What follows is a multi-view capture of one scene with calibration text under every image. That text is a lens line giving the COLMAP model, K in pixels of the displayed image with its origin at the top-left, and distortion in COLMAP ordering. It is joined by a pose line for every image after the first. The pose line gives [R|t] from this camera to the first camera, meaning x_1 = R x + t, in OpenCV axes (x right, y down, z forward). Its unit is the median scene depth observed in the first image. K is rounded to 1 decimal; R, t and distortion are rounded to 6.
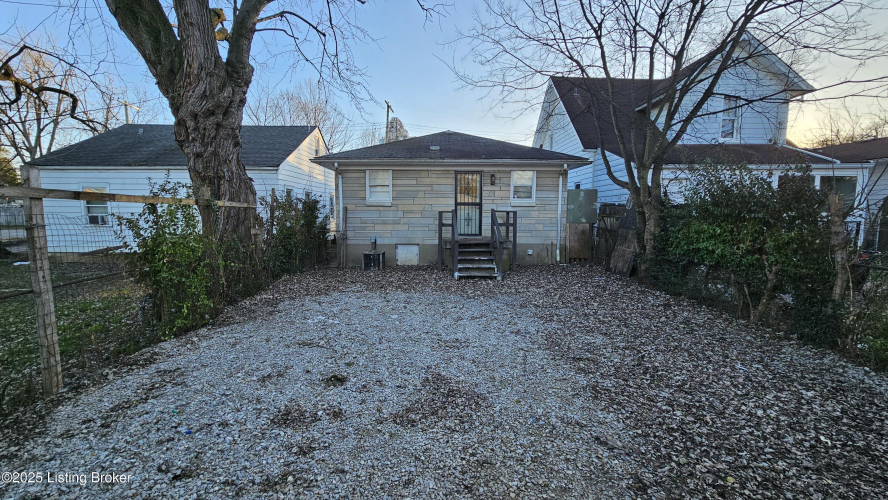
lens RADIAL K [[362.7, 0, 444.8], [0, 362.7, 246.0], [0, 0, 1]] dist [0.001025, 0.000342]
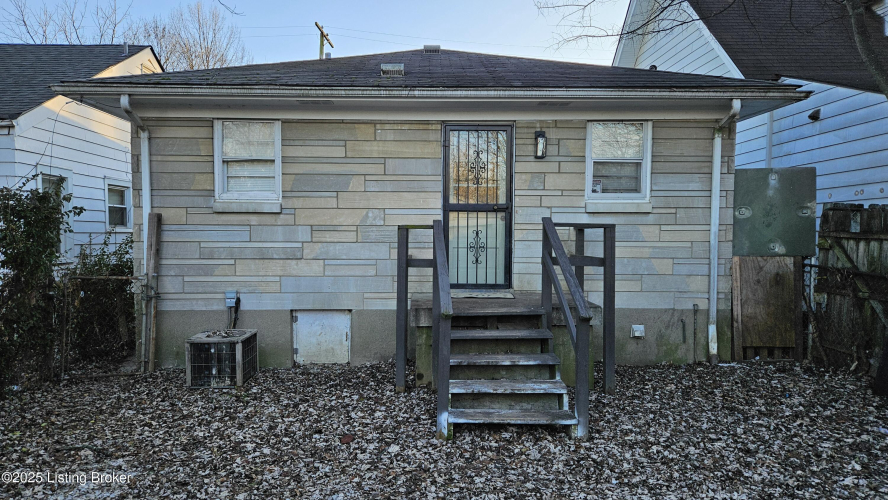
lens RADIAL K [[593.7, 0, 444.0], [0, 593.7, 250.0], [0, 0, 1]] dist [0.041018, 0.000167]
pose [[0.999837, -0.001477, 0.017986, 0.017556], [0.002669, 0.997787, -0.066431, -0.028012], [-0.017848, 0.066468, 0.997629, 0.370203]]
